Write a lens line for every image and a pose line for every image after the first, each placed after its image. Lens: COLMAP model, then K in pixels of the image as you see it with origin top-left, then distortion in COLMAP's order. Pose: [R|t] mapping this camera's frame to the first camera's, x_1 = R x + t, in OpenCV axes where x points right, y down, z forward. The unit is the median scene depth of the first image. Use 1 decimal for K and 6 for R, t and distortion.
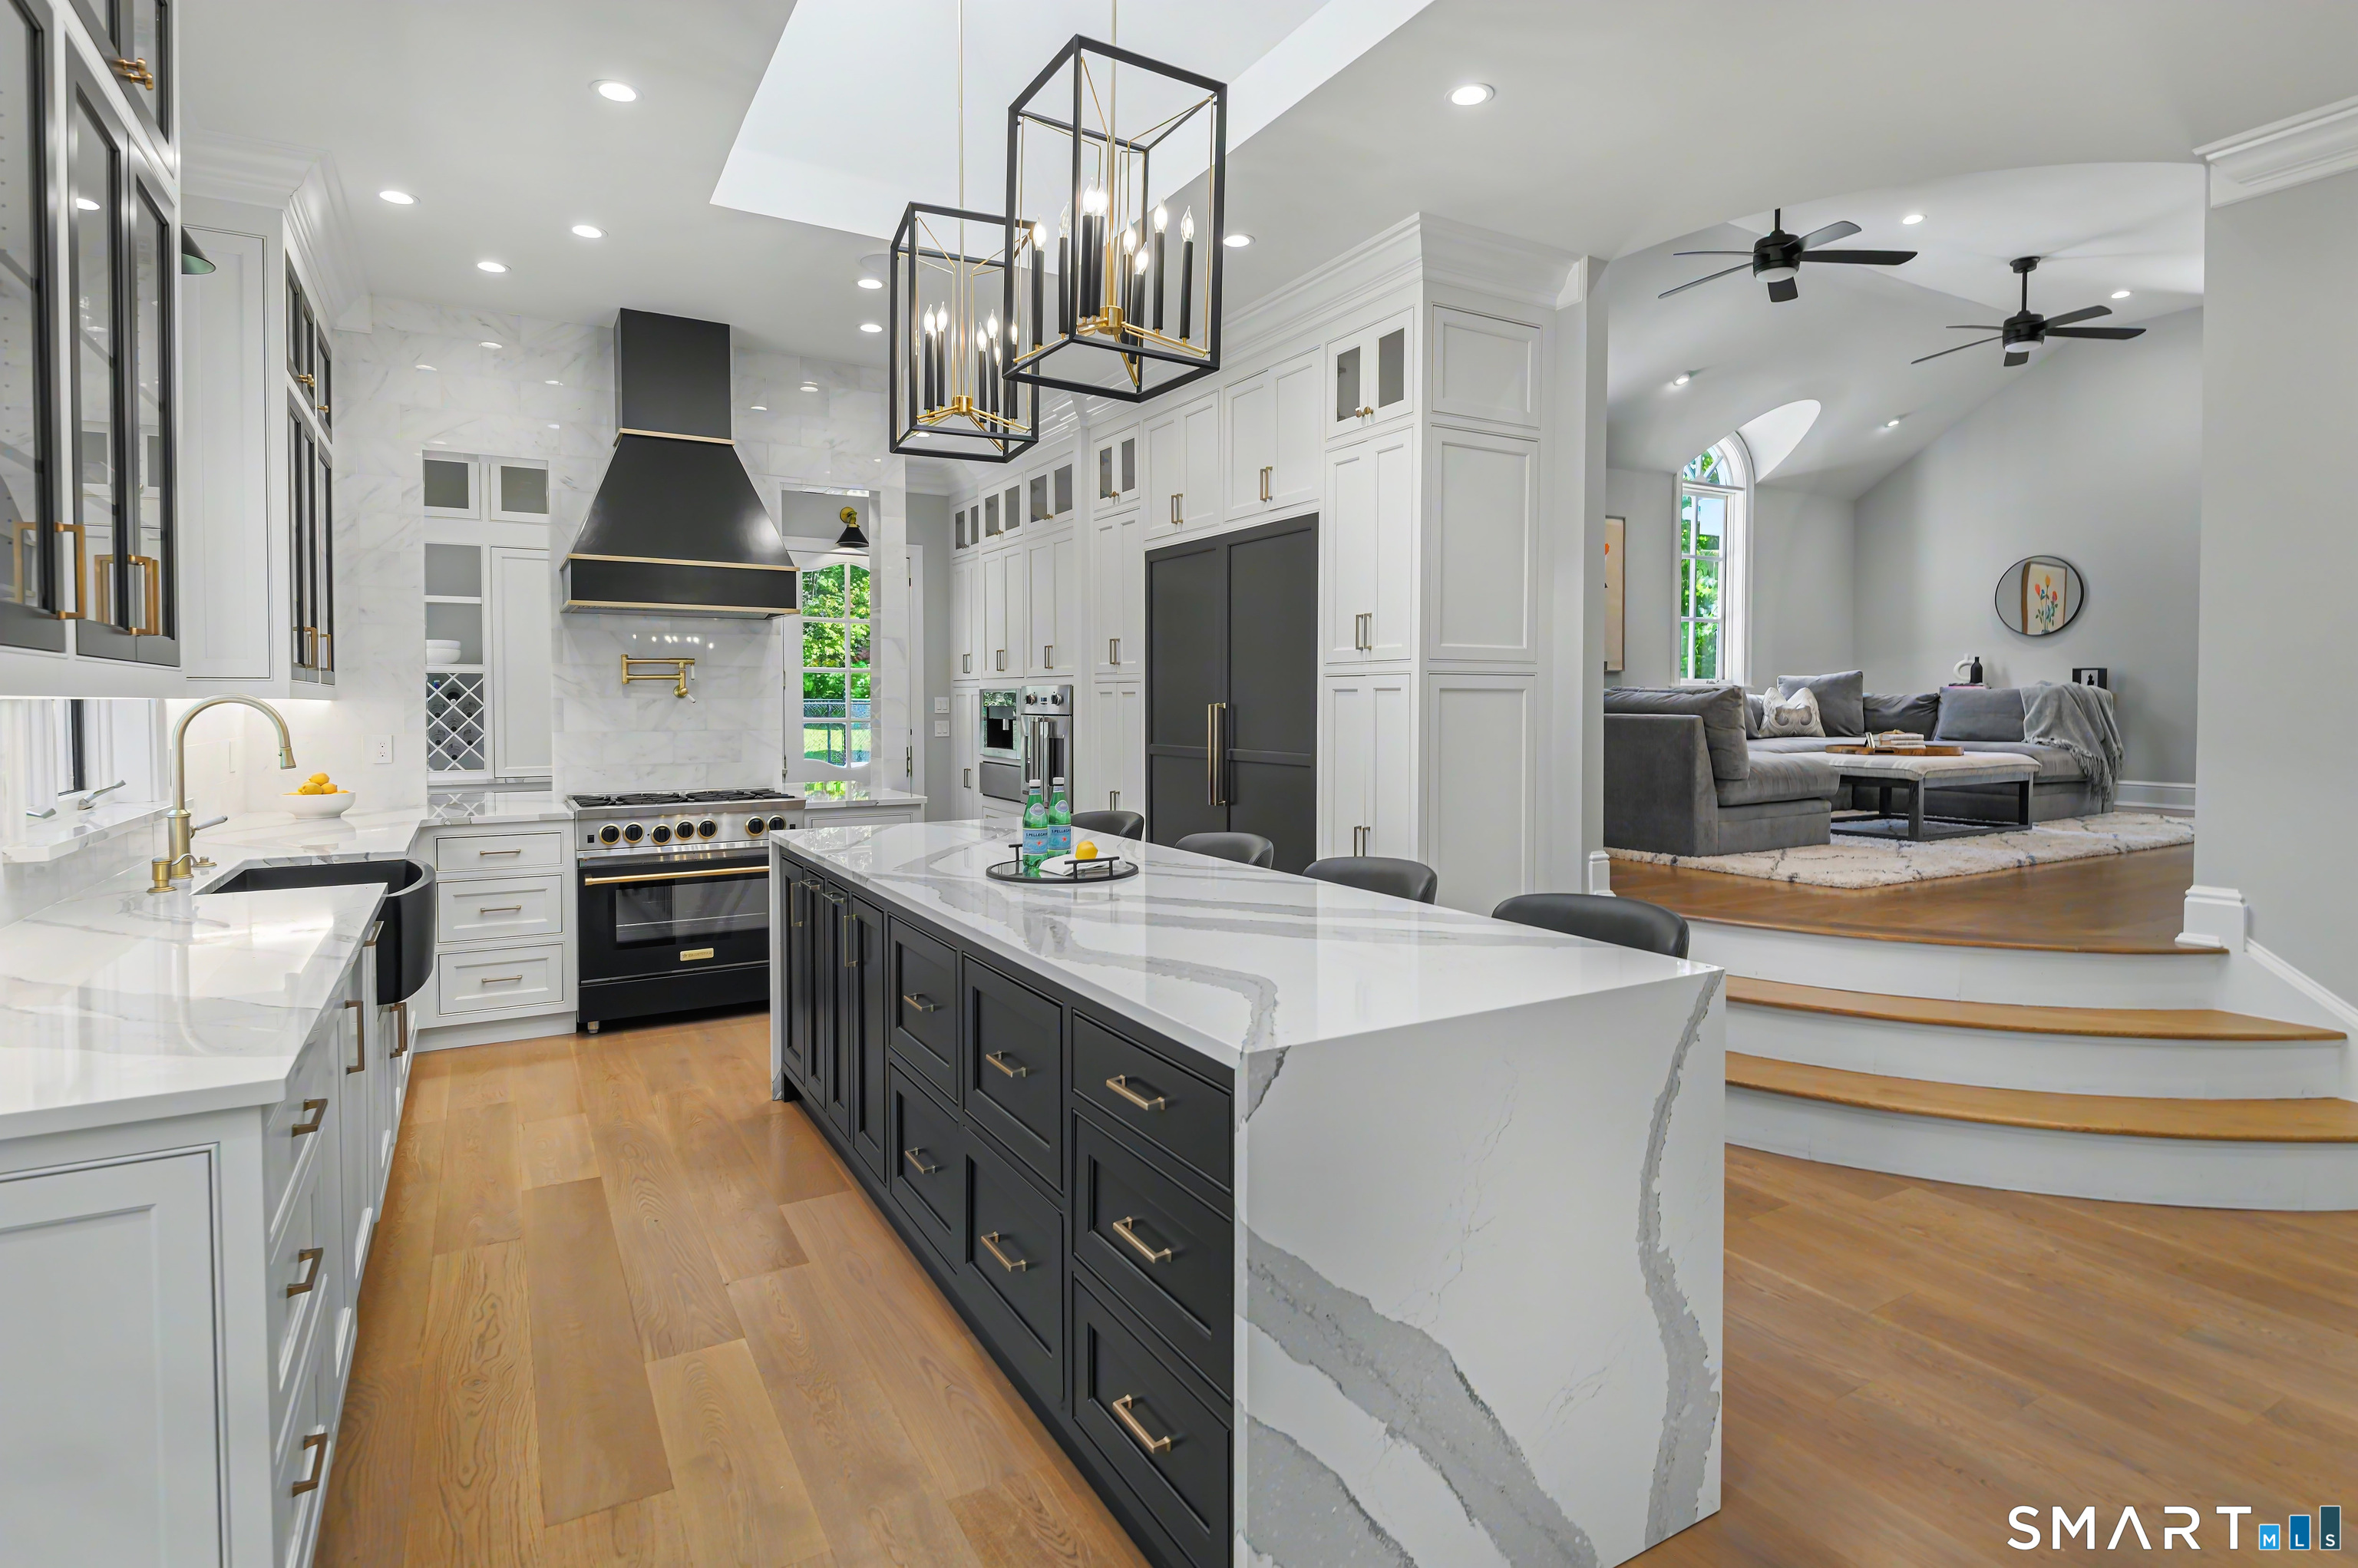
lens RADIAL K [[1202.0, 0, 1170.6], [0, 1202.0, 733.2], [0, 0, 1]] dist [0.028234, -0.039752]
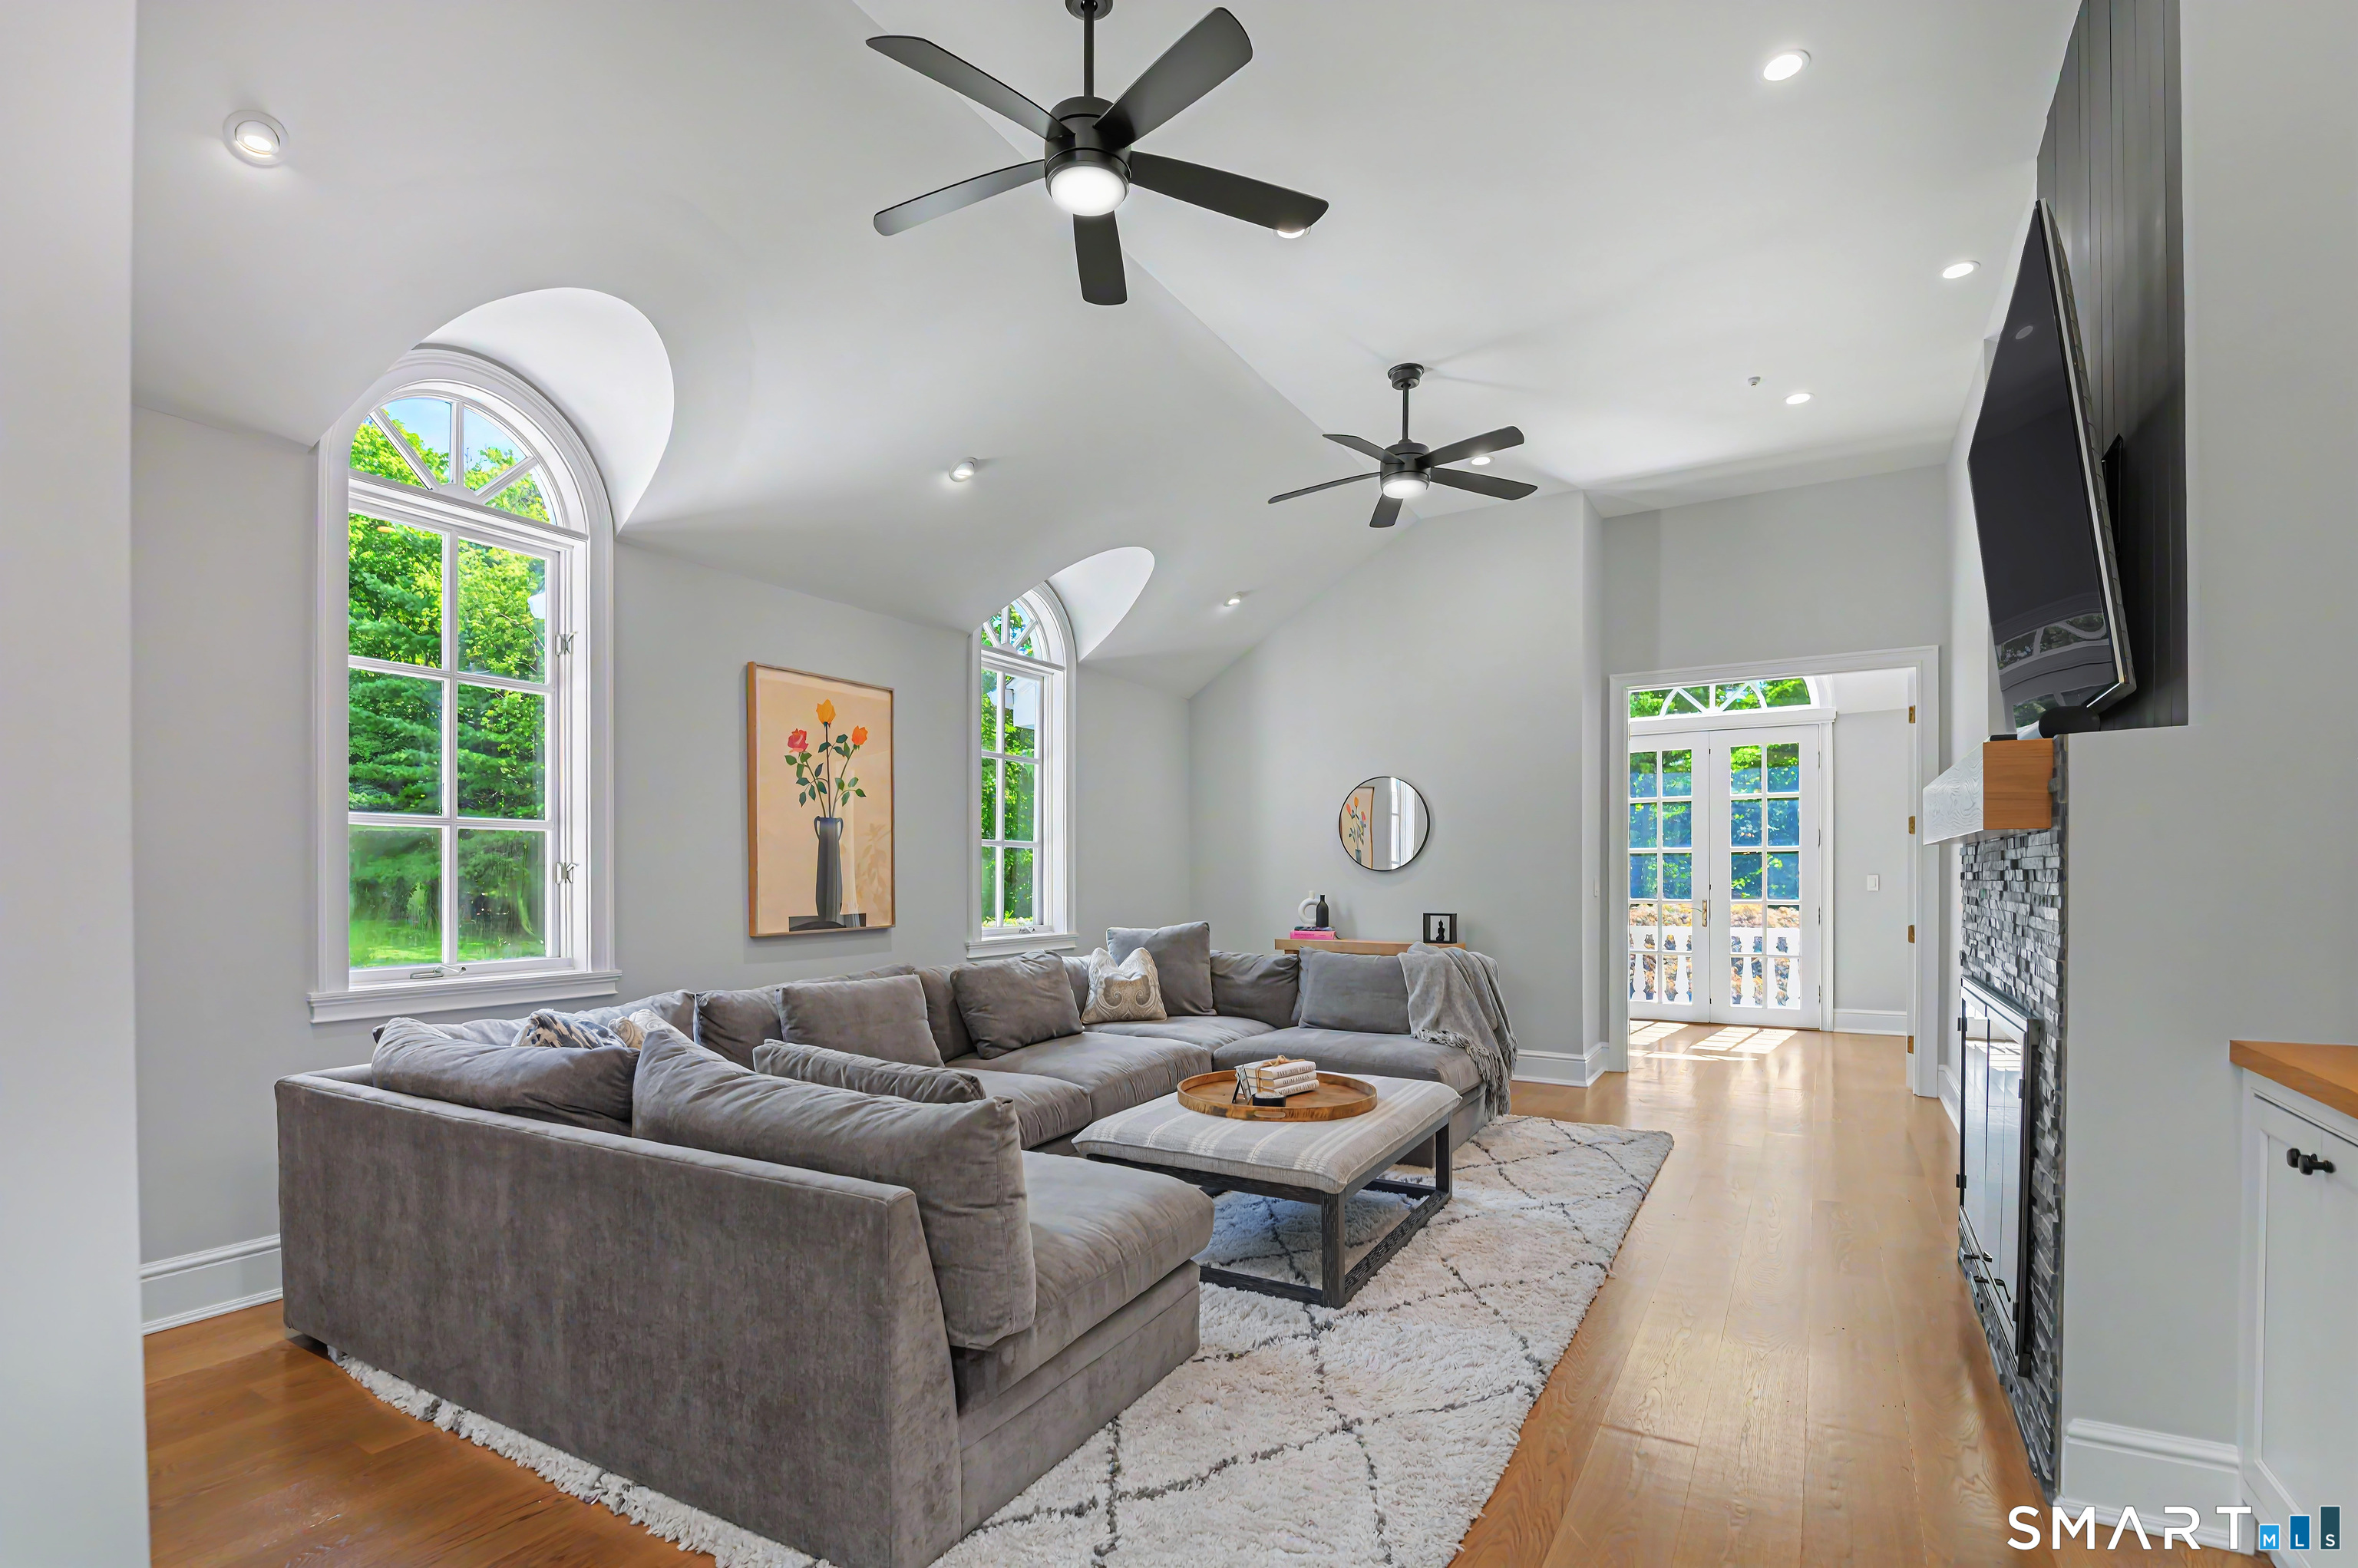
lens RADIAL K [[1095.8, 0, 1183.6], [0, 1095.8, 888.0], [0, 0, 1]] dist [-0.000474, -0.000082]
pose [[0.862394, -0.005098, 0.506213, 0.222067], [0.013455, 0.999827, -0.012854, -0.064742], [-0.506060, 0.017896, 0.862313, 0.433174]]
